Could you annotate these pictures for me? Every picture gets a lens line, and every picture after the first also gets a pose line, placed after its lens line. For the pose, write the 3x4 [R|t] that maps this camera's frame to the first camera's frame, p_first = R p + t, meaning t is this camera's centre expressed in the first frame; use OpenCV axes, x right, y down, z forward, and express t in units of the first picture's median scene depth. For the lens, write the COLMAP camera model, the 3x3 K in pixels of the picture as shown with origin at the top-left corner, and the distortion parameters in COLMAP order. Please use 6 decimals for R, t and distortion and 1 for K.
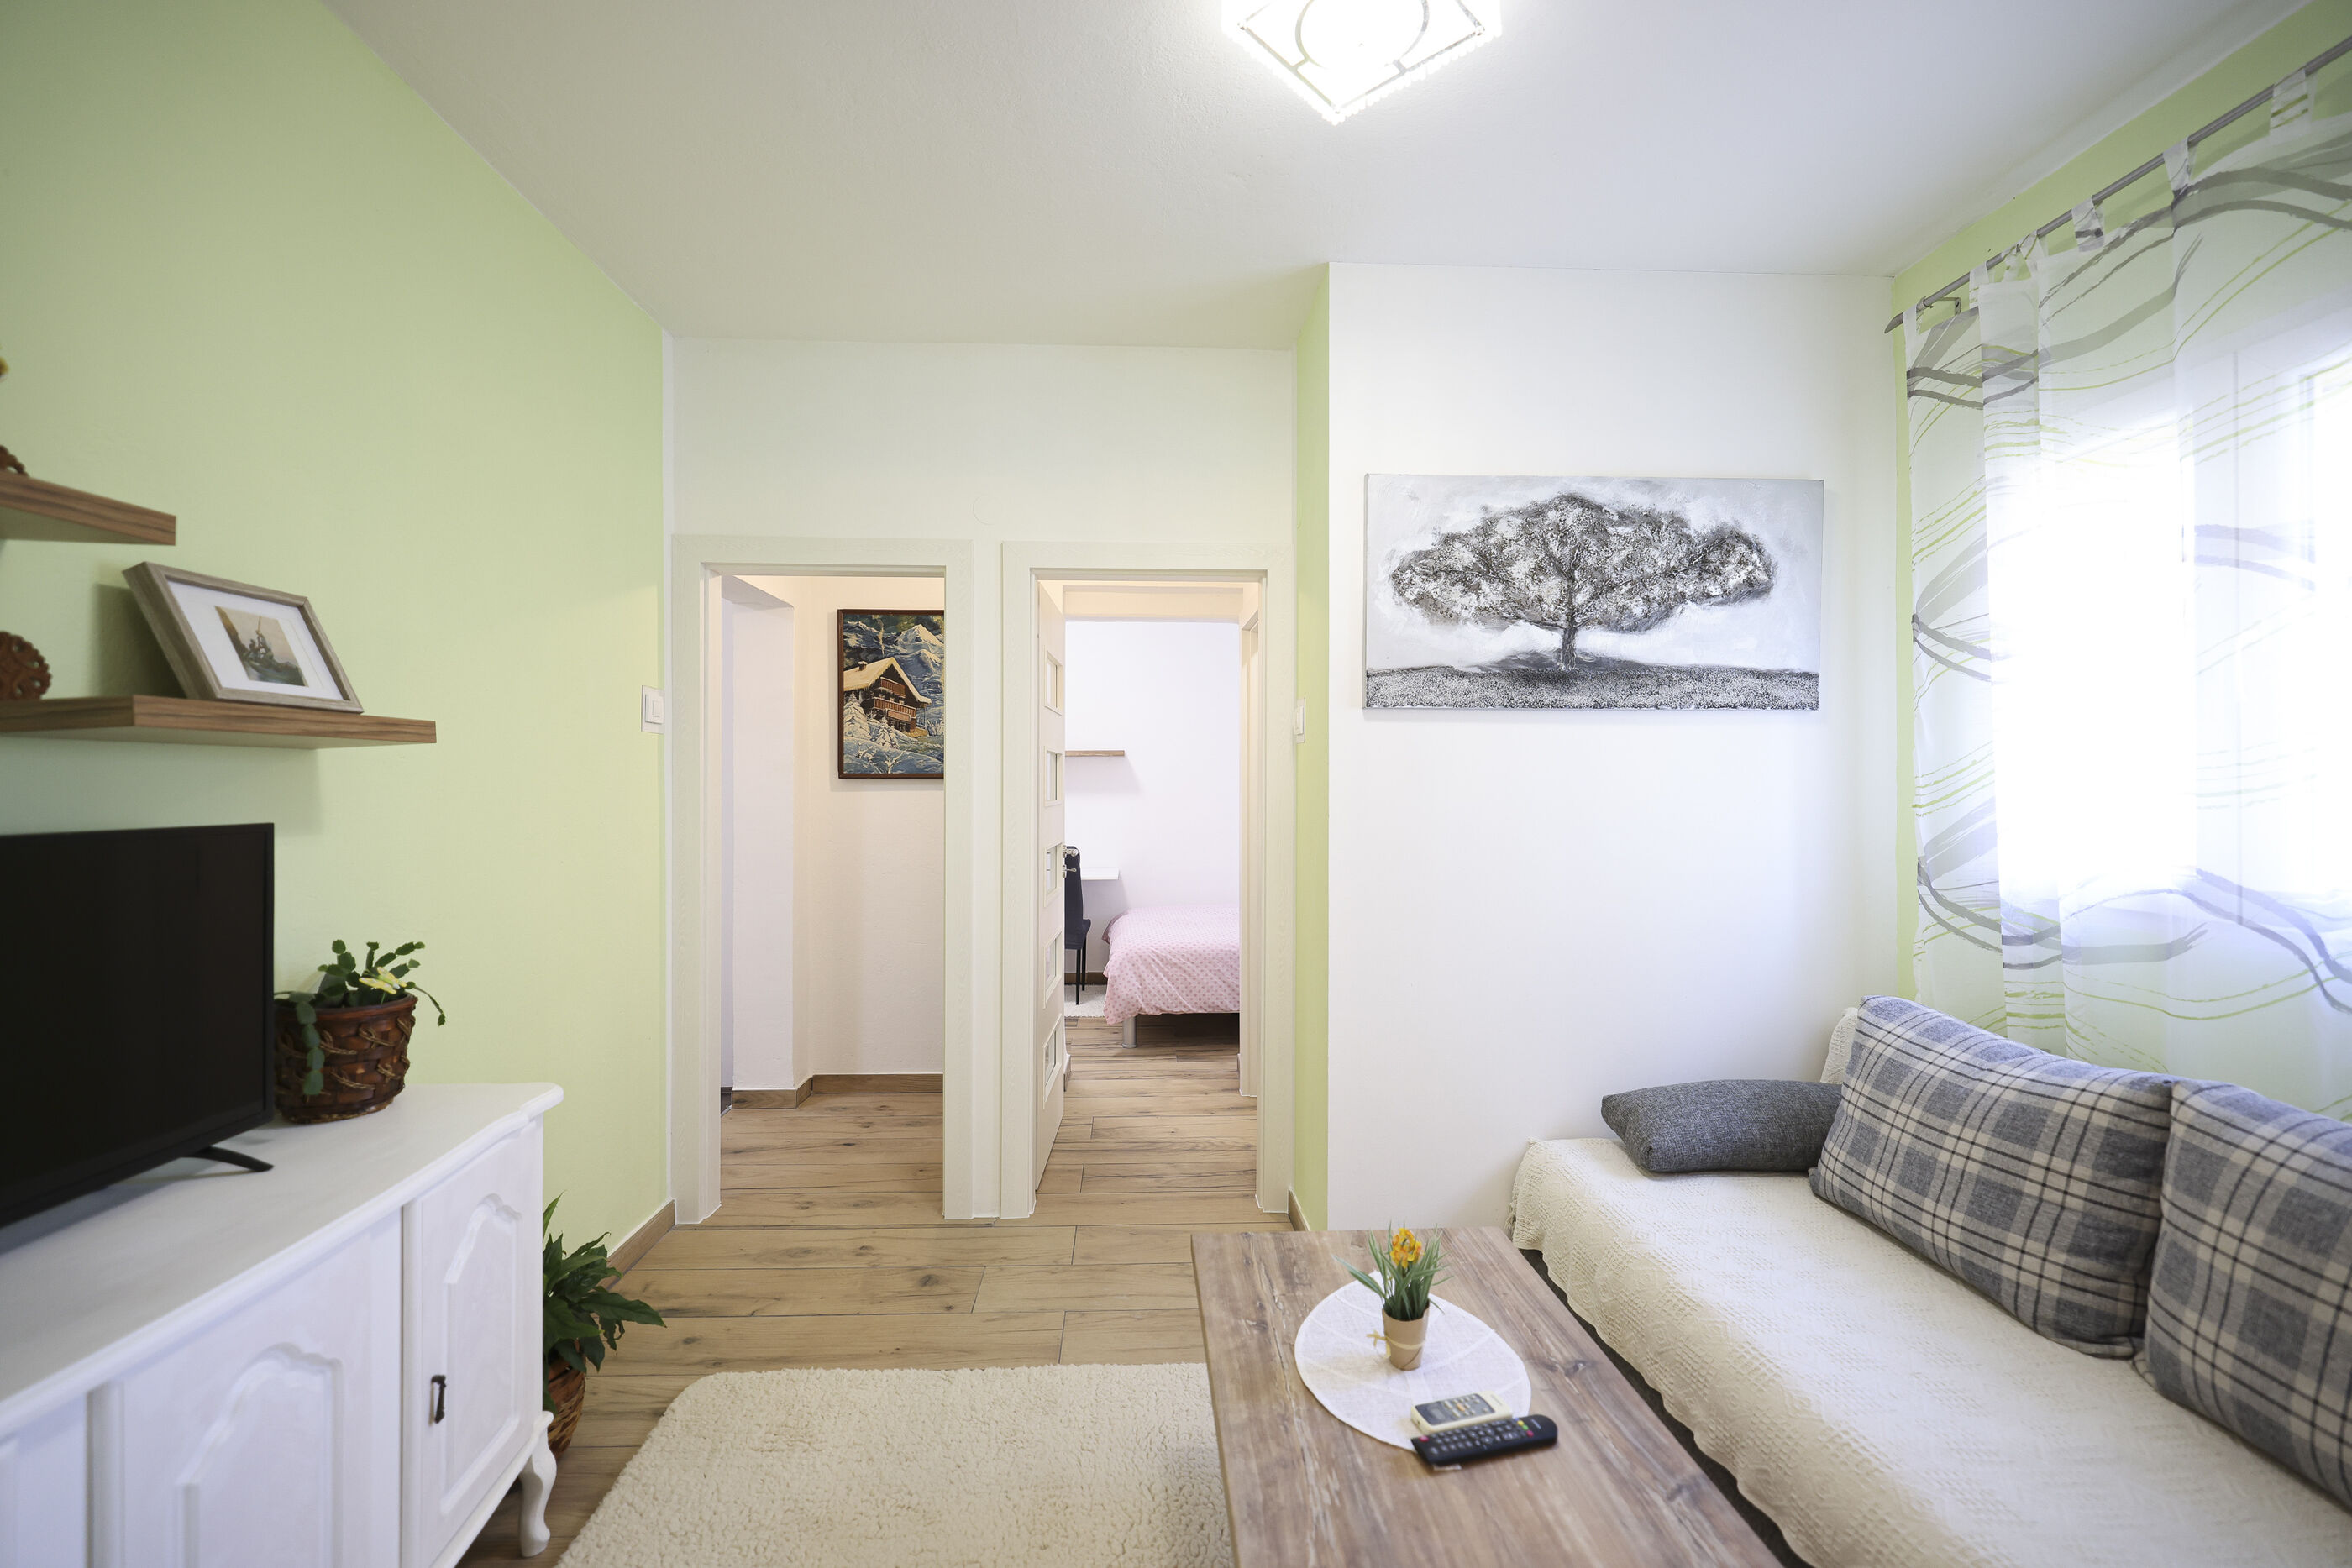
lens RADIAL K [[1011.1, 0, 1176.0], [0, 1011.1, 784.0], [0, 0, 1]] dist [-0.000474, -0.000199]
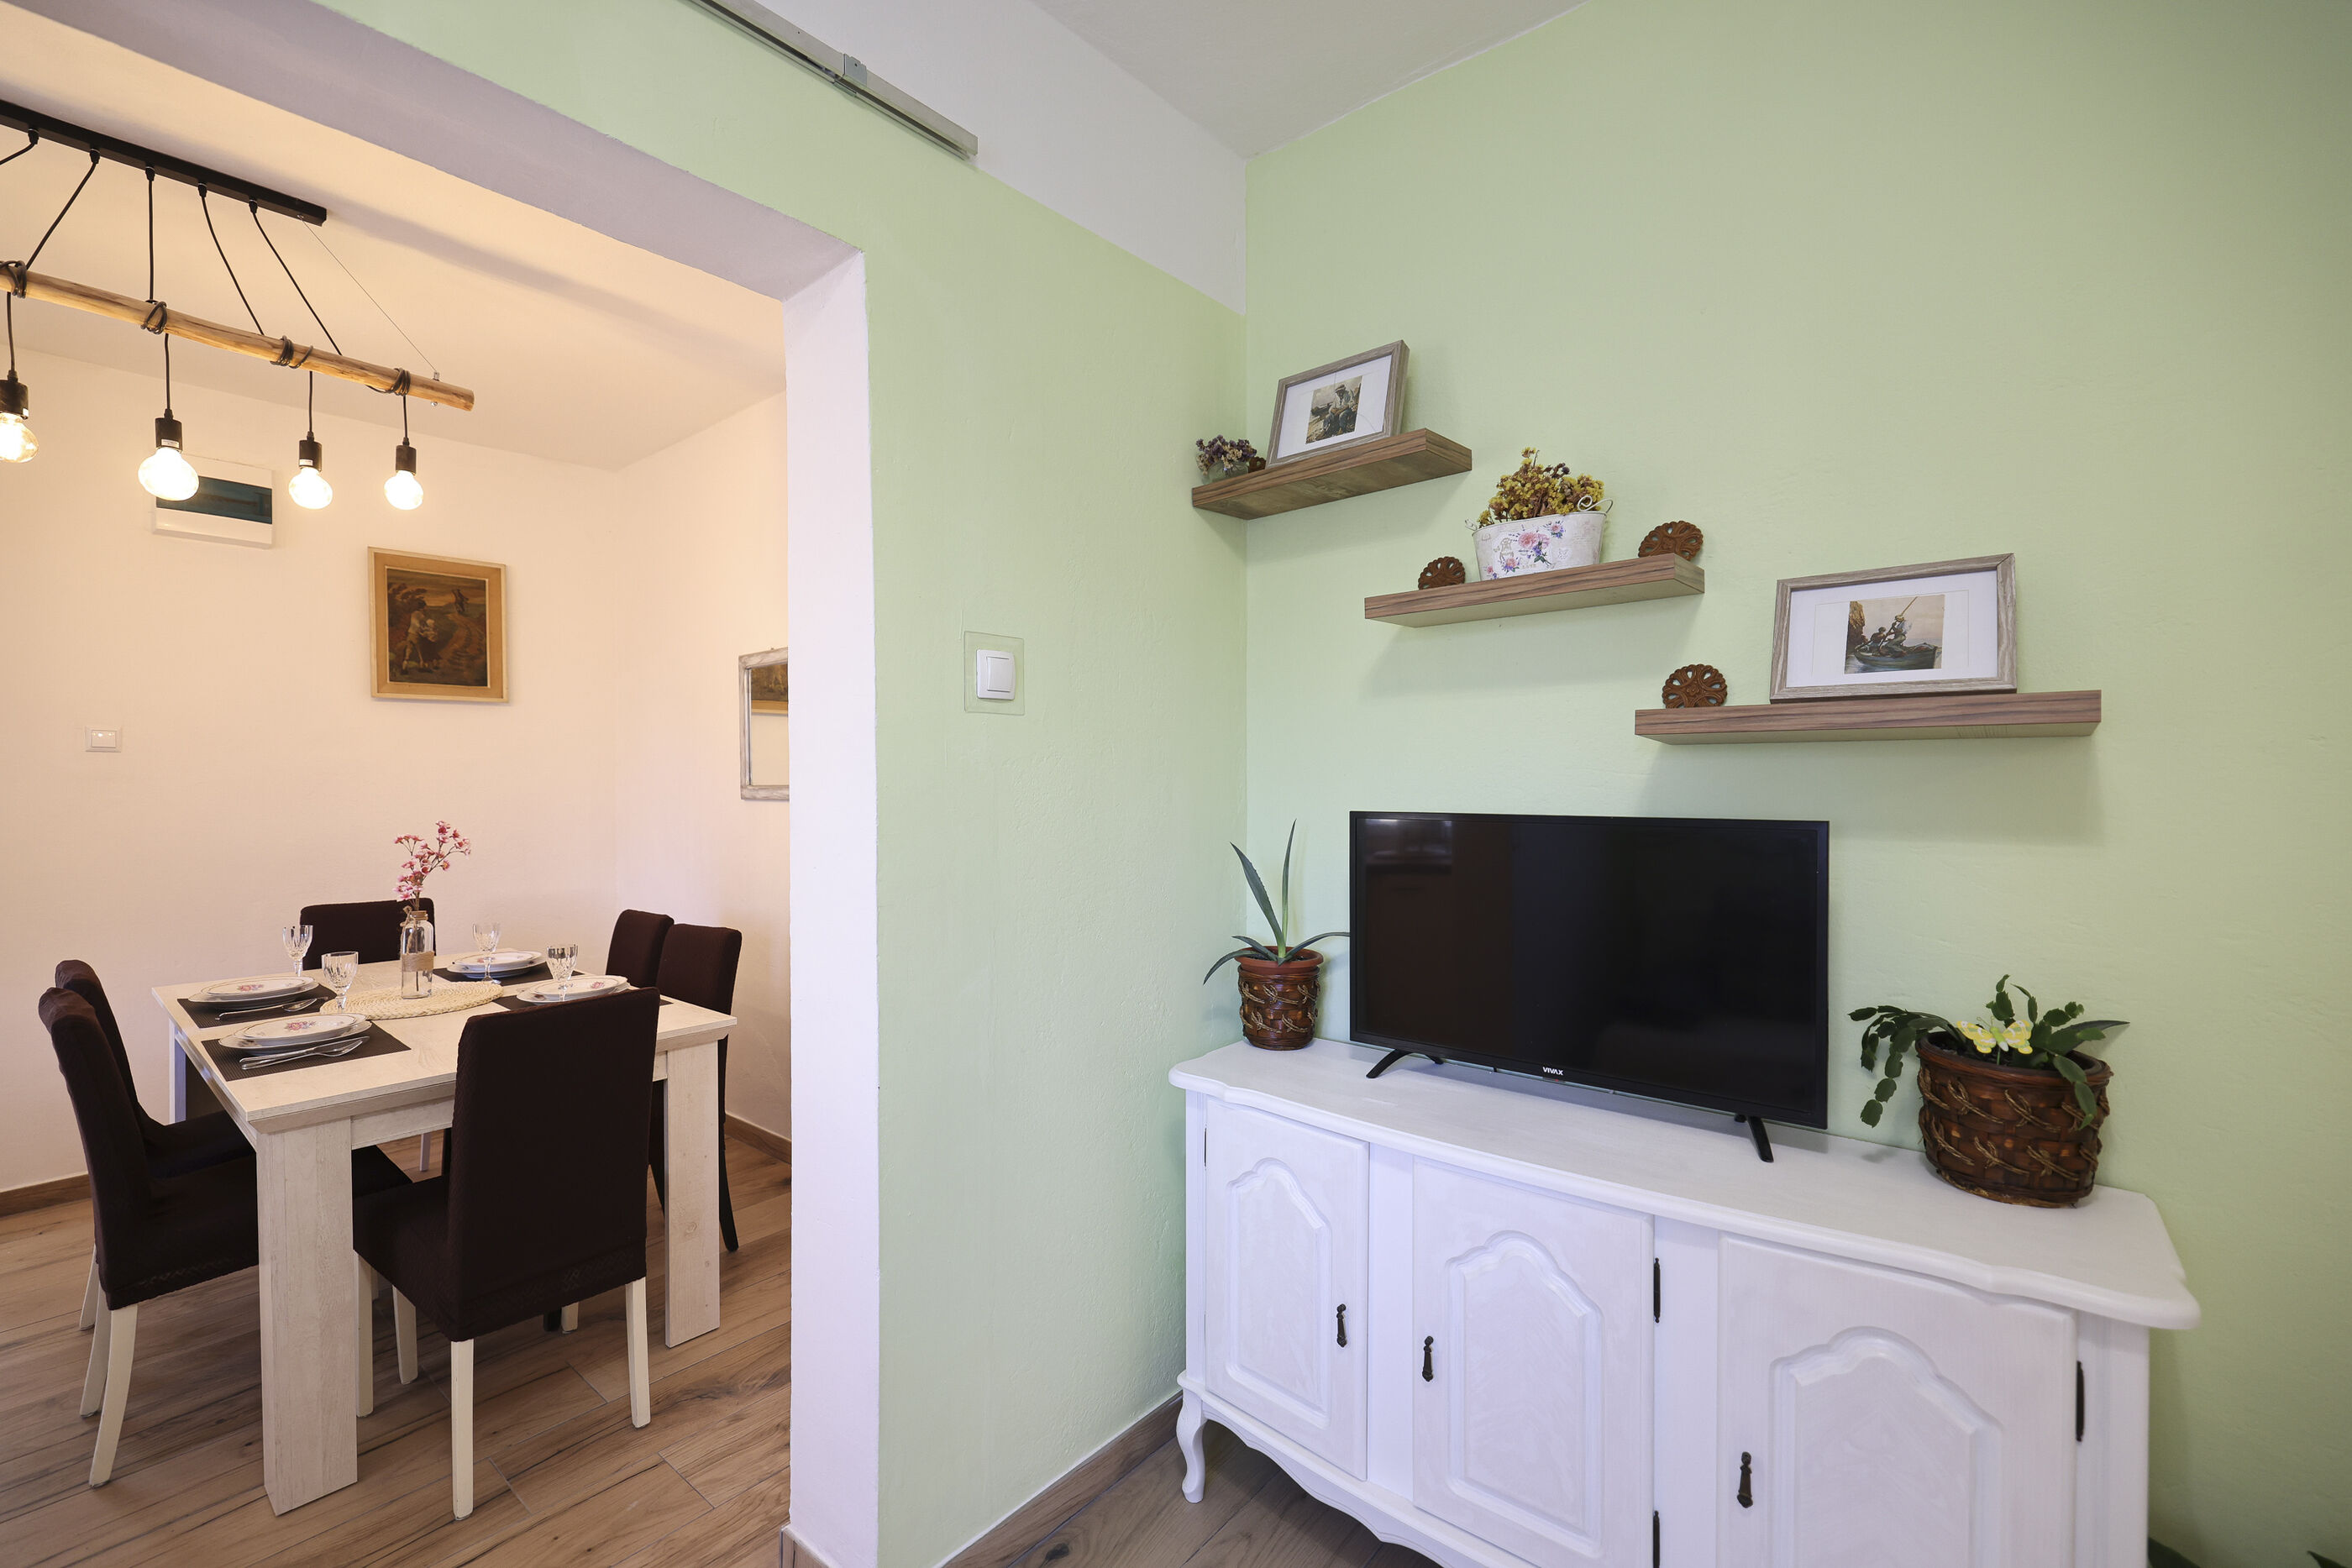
lens RADIAL K [[1011.1, 0, 1176.0], [0, 1011.1, 784.0], [0, 0, 1]] dist [-0.000474, -0.000199]
pose [[-0.677645, 0.008988, -0.735335, 0.231912], [0.001114, 0.999937, 0.011195, -0.008036], [0.735389, 0.006767, -0.677612, 1.155647]]
